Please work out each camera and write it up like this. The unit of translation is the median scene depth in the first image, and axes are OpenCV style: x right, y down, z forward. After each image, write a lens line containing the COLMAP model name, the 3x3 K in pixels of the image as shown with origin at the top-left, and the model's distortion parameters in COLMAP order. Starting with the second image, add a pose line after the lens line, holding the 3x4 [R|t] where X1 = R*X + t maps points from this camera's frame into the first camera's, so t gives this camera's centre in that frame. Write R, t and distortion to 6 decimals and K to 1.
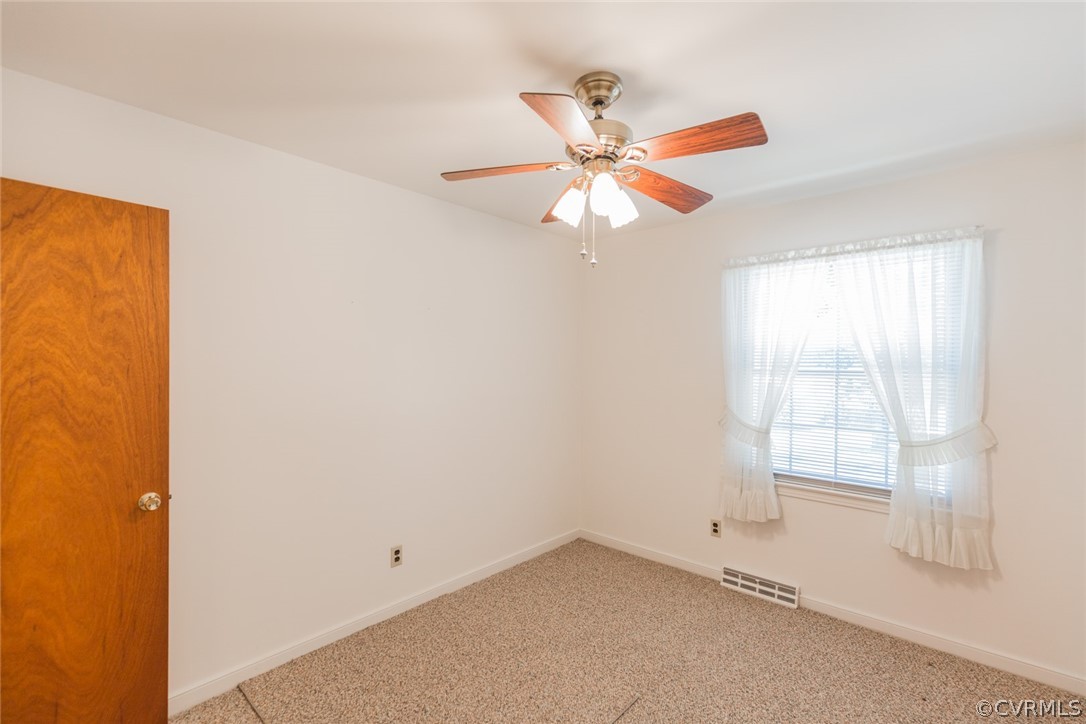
lens RADIAL K [[485.8, 0, 548.1], [0, 485.8, 362.1], [0, 0, 1]] dist [0.007855, -0.001181]
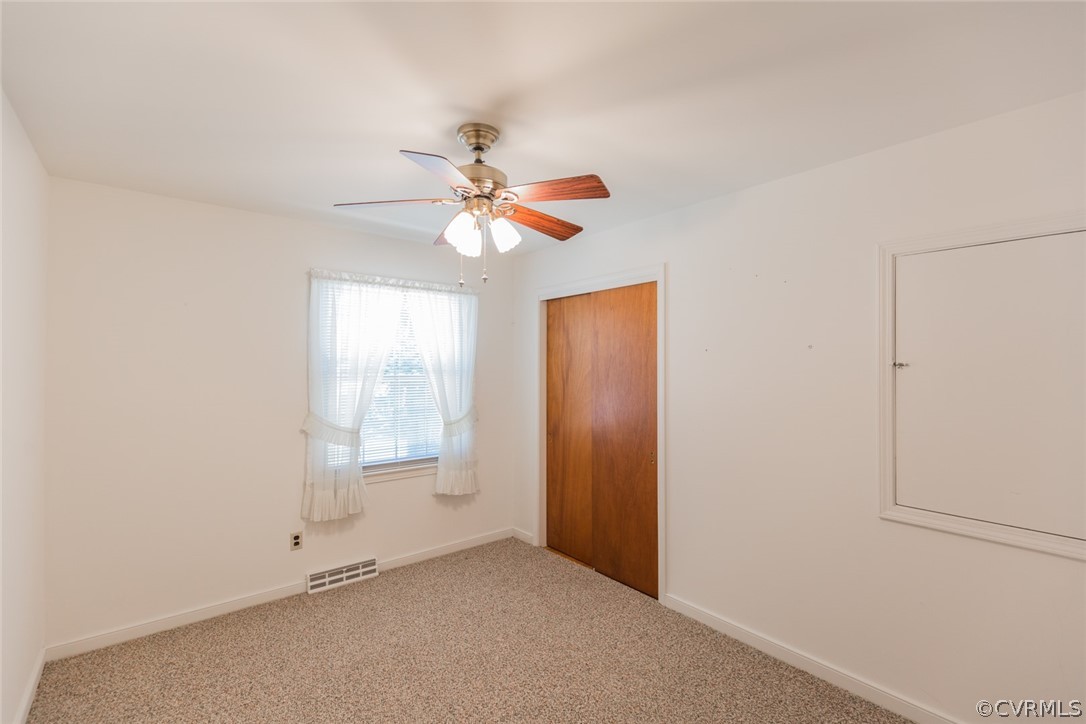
lens RADIAL K [[485.8, 0, 545.2], [0, 485.8, 359.1], [0, 0, 1]] dist [0.007855, -0.001181]
pose [[0.158409, 0.009435, 0.987329, -0.599769], [0.000033, 0.999954, -0.009561, -0.013675], [-0.987374, 0.001547, 0.158401, 0.394967]]
